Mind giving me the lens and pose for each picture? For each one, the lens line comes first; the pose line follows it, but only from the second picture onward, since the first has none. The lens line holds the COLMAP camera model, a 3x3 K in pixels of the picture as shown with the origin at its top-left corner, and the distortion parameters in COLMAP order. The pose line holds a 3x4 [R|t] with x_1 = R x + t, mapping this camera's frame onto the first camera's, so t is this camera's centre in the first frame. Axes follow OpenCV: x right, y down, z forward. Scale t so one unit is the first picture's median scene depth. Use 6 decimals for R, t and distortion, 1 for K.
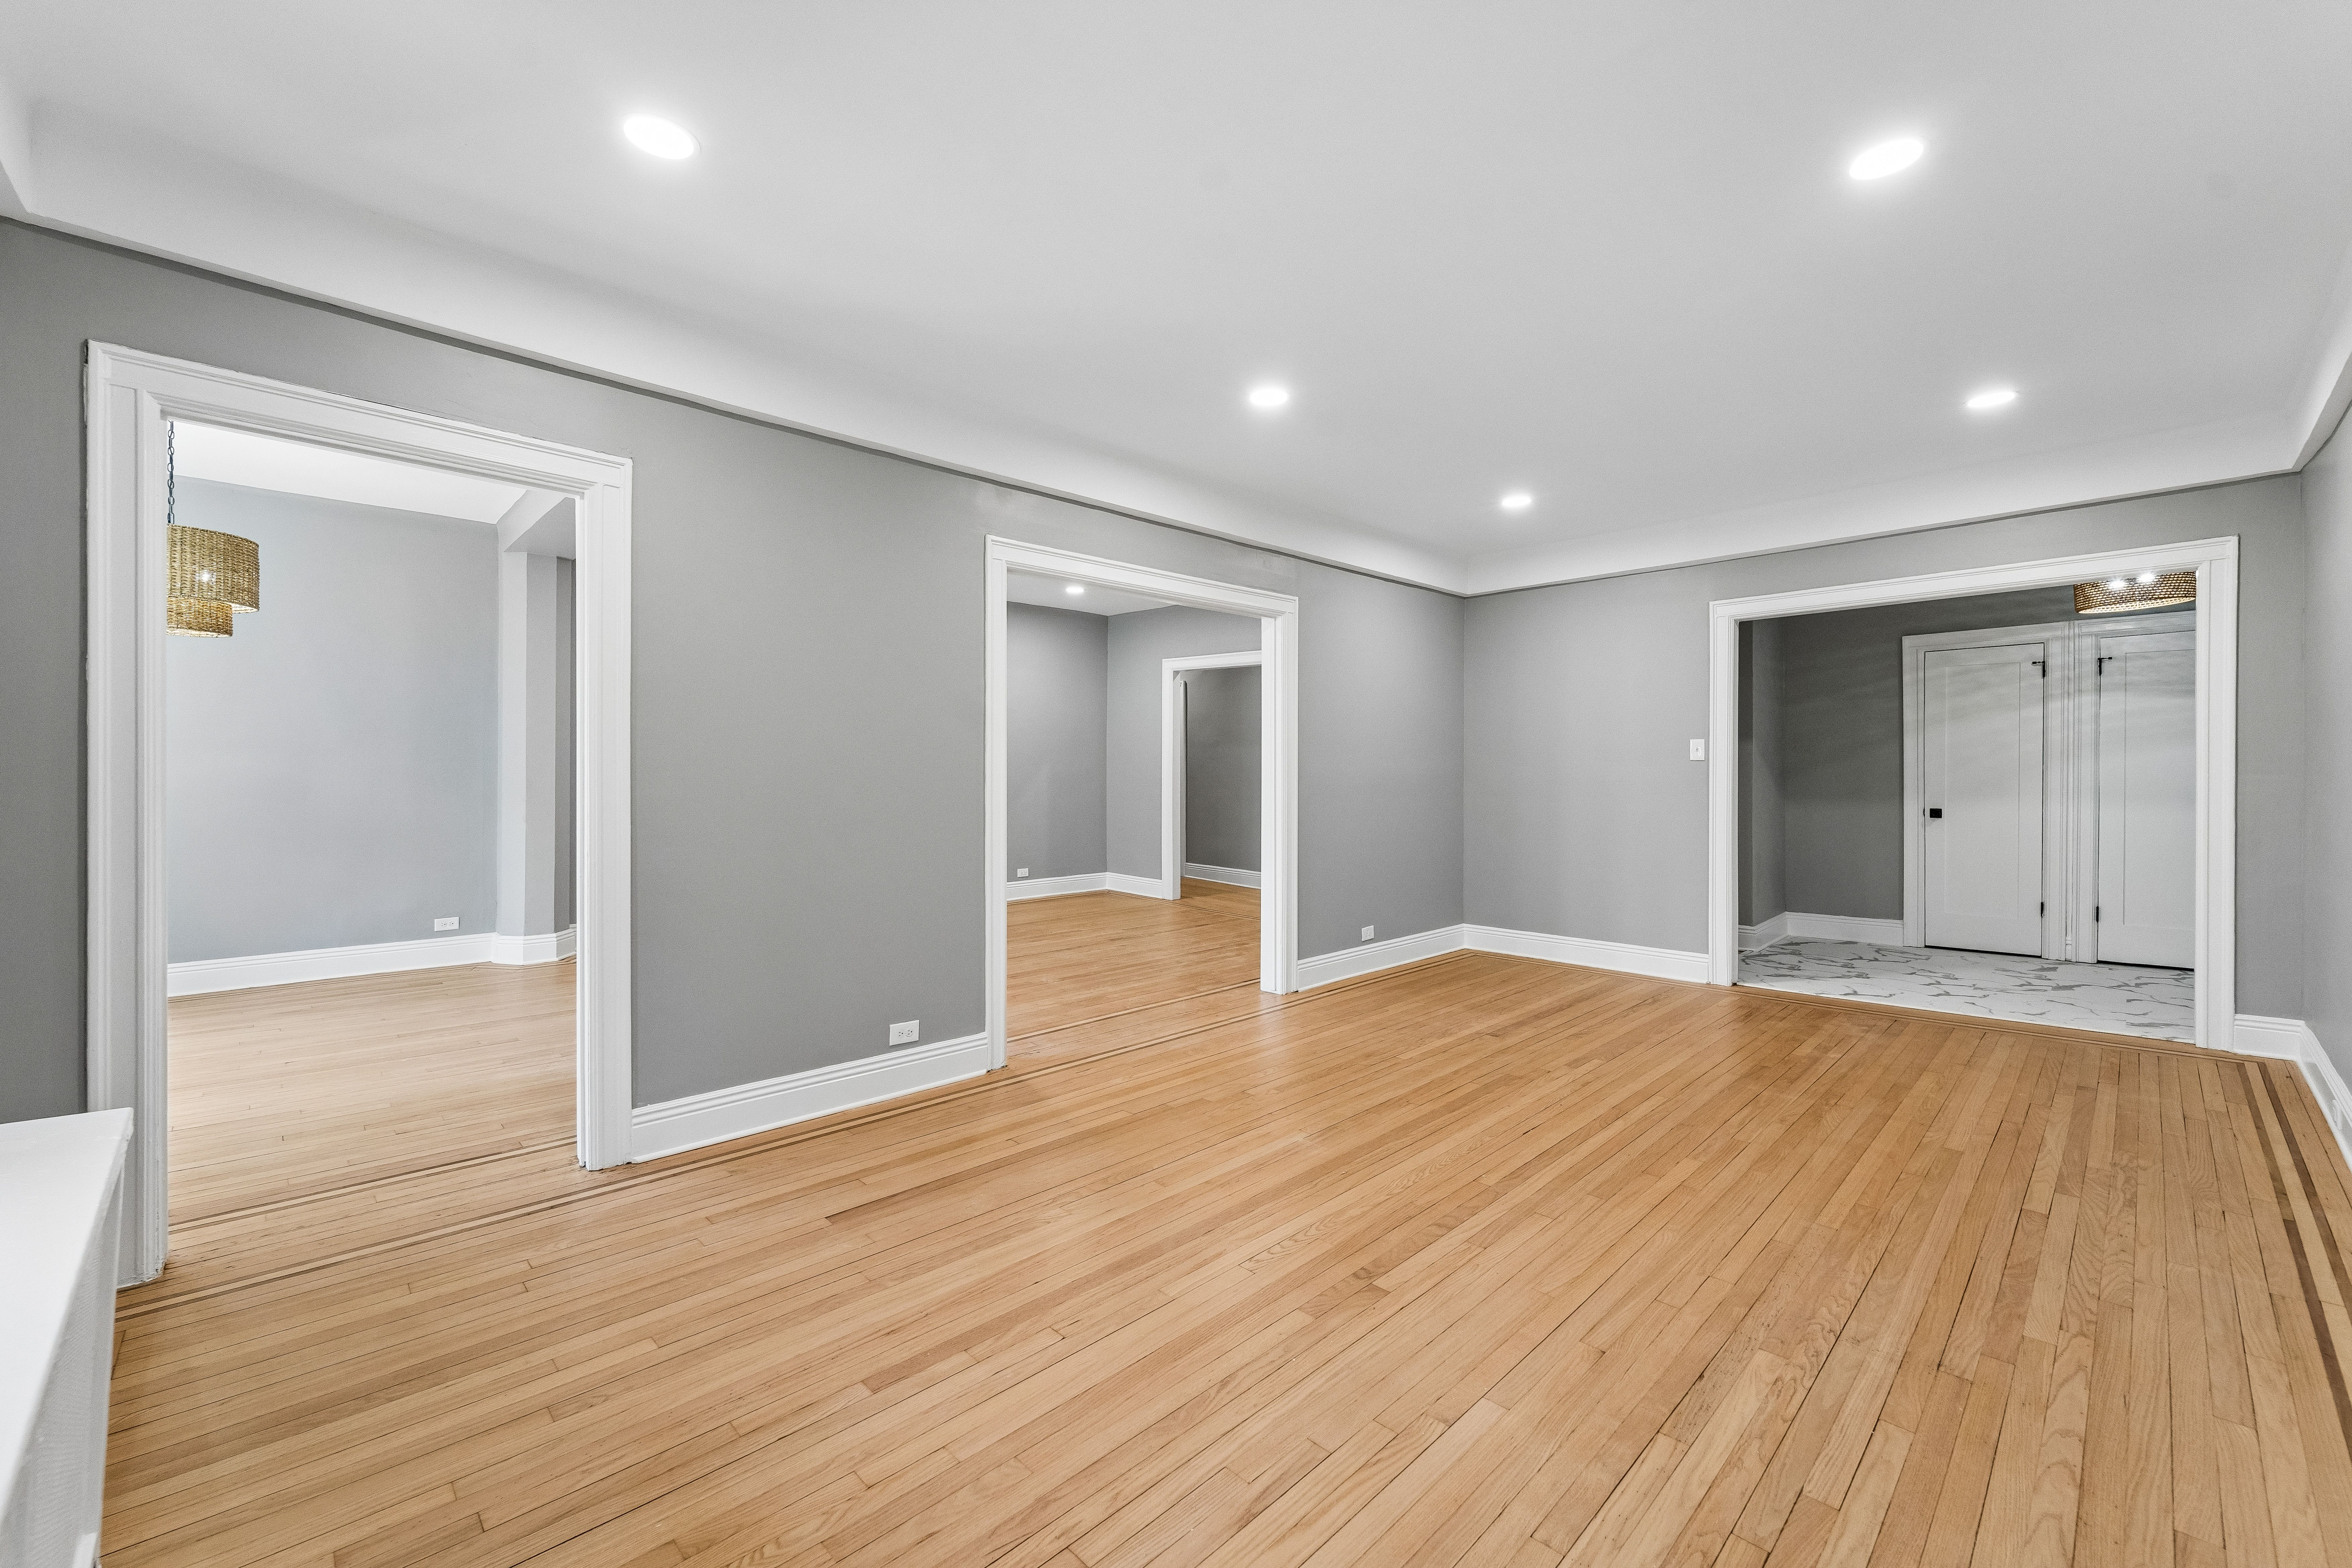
lens RADIAL K [[951.4, 0, 1161.6], [0, 951.4, 773.7], [0, 0, 1]] dist [0.000757, -0.000511]
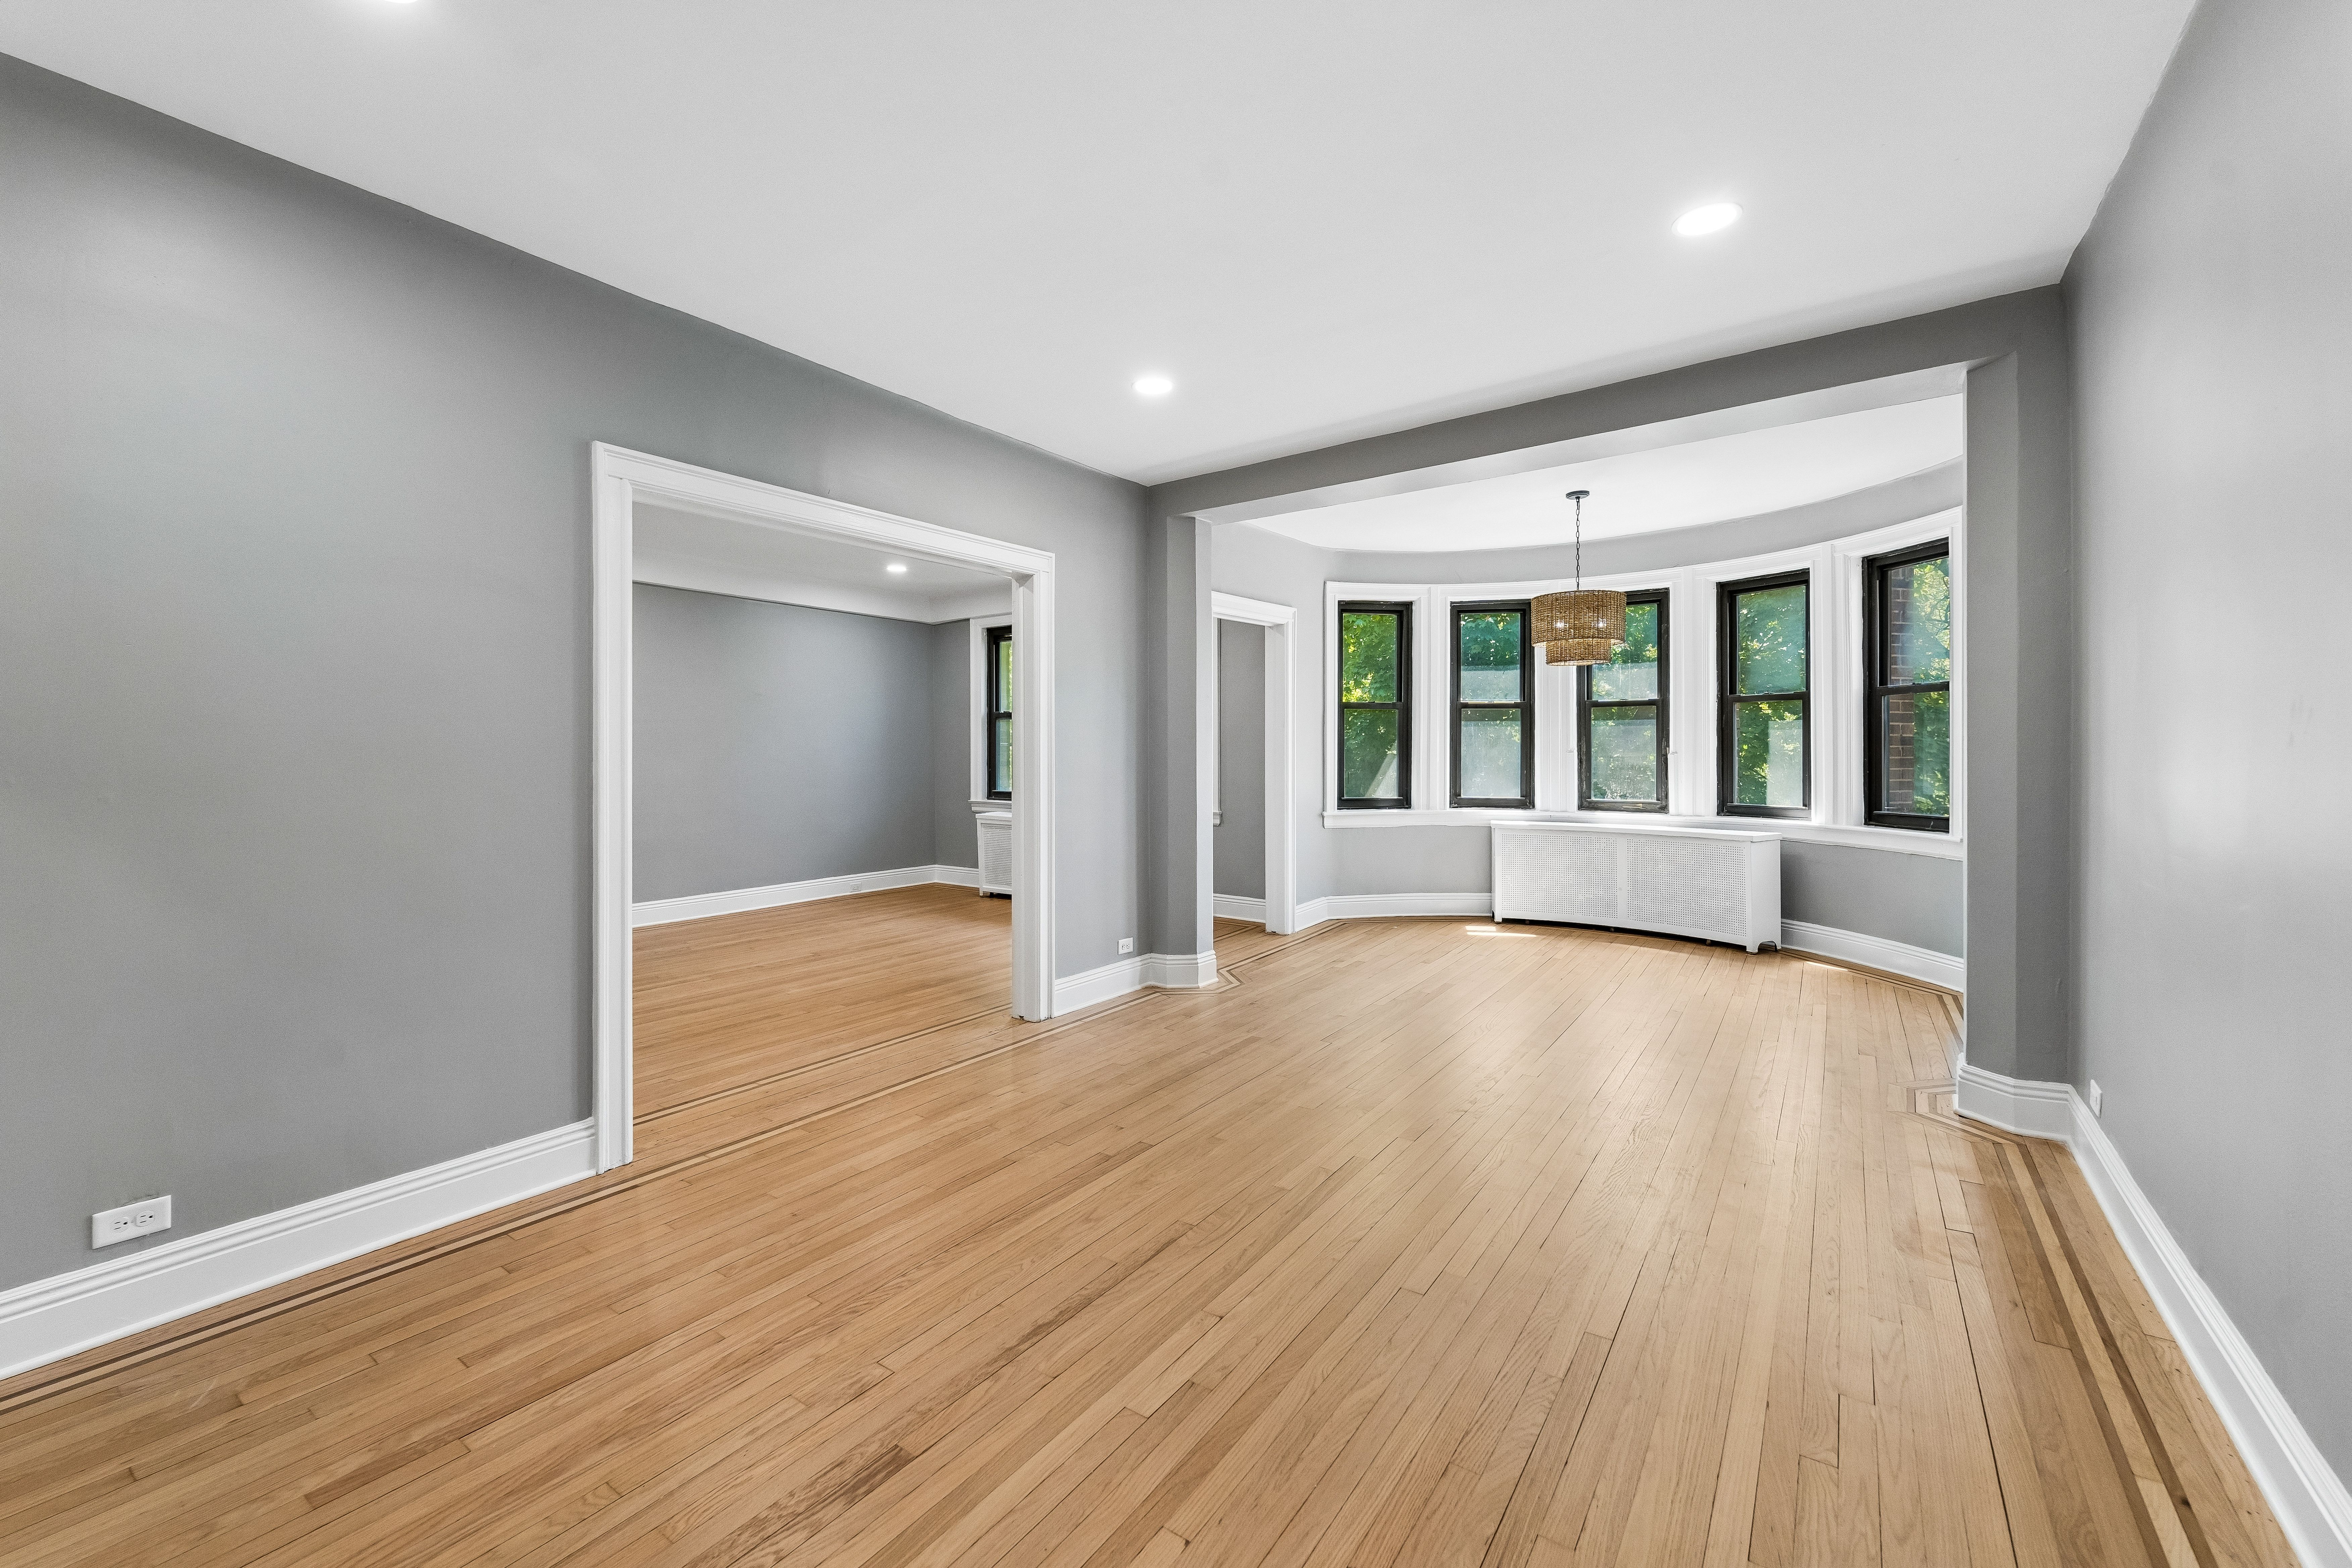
lens RADIAL K [[953.7, 0, 1155.7], [0, 953.7, 753.7], [0, 0, 1]] dist [0.001425, -0.000375]
pose [[-0.983819, -0.002714, -0.179144, -0.160888], [-0.005090, 0.999905, 0.012805, -0.028146], [0.179092, 0.013510, -0.983740, 2.741914]]
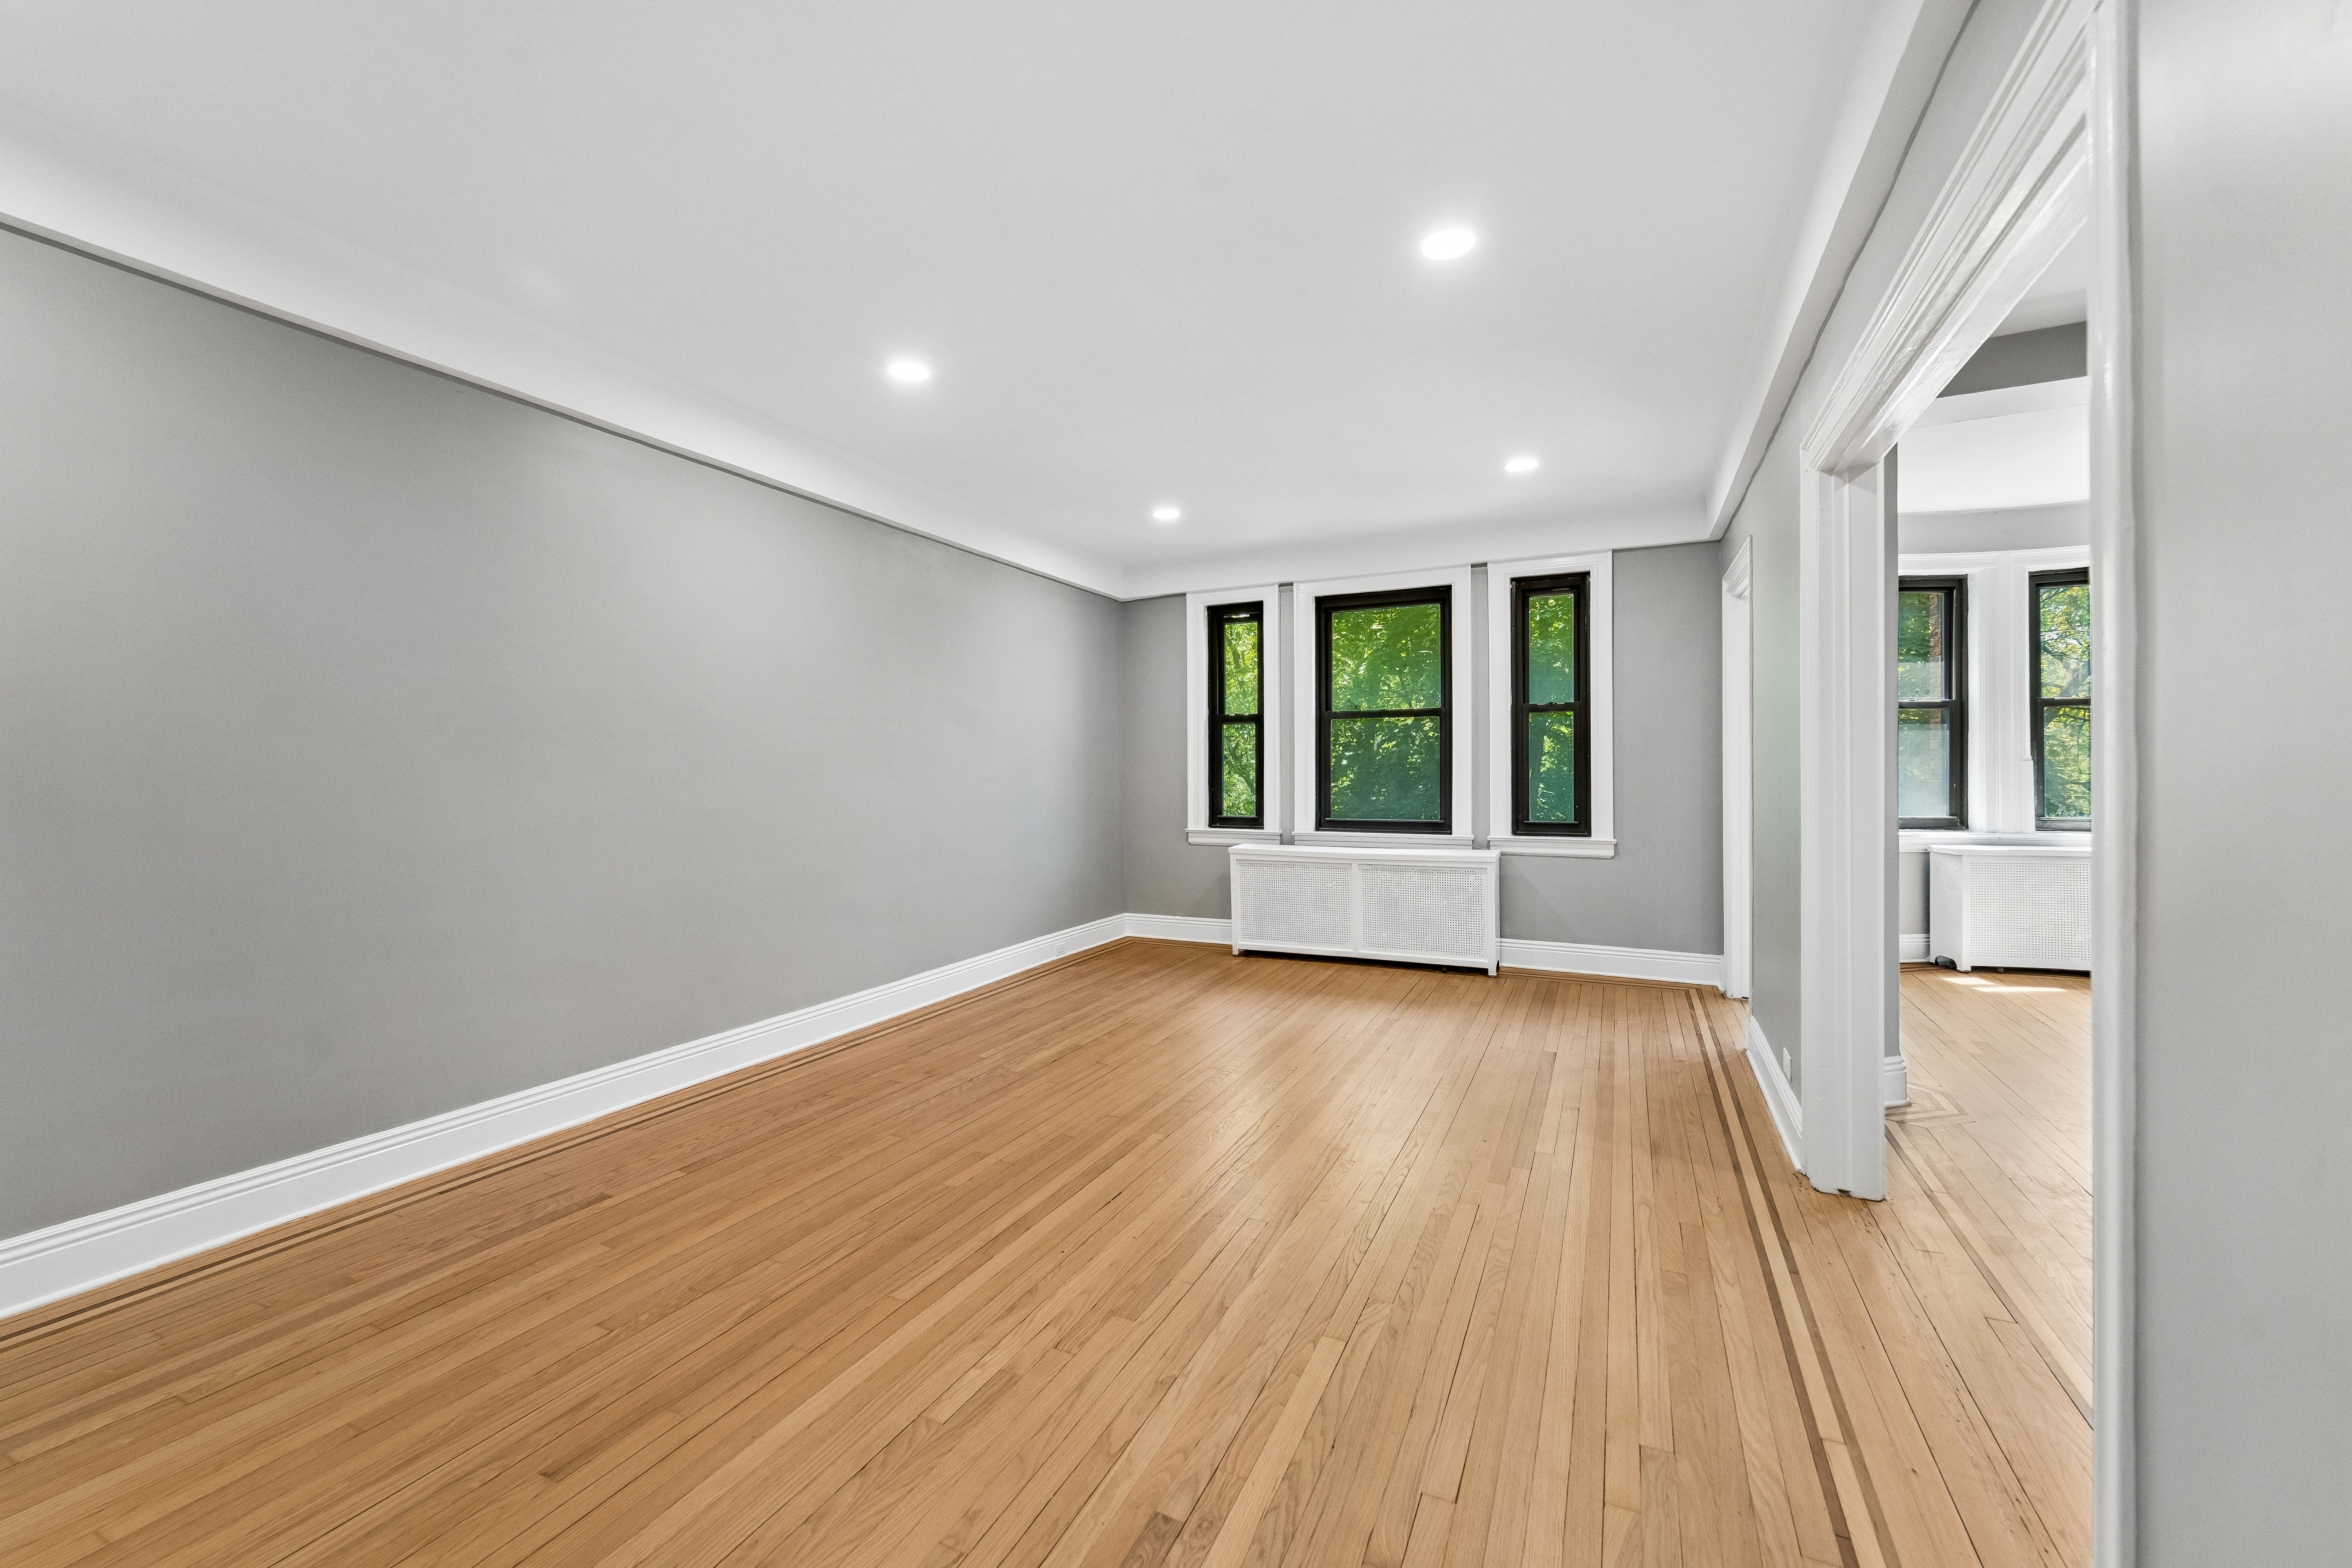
lens RADIAL K [[951.8, 0, 1148.7], [0, 951.8, 773.1], [0, 0, 1]] dist [-0.001994, -0.000173]
pose [[-0.941876, 0.004332, -0.335933, 0.674463], [-0.000430, 0.999900, 0.014100, -0.009413], [0.335961, 0.013425, -0.941780, 1.899227]]
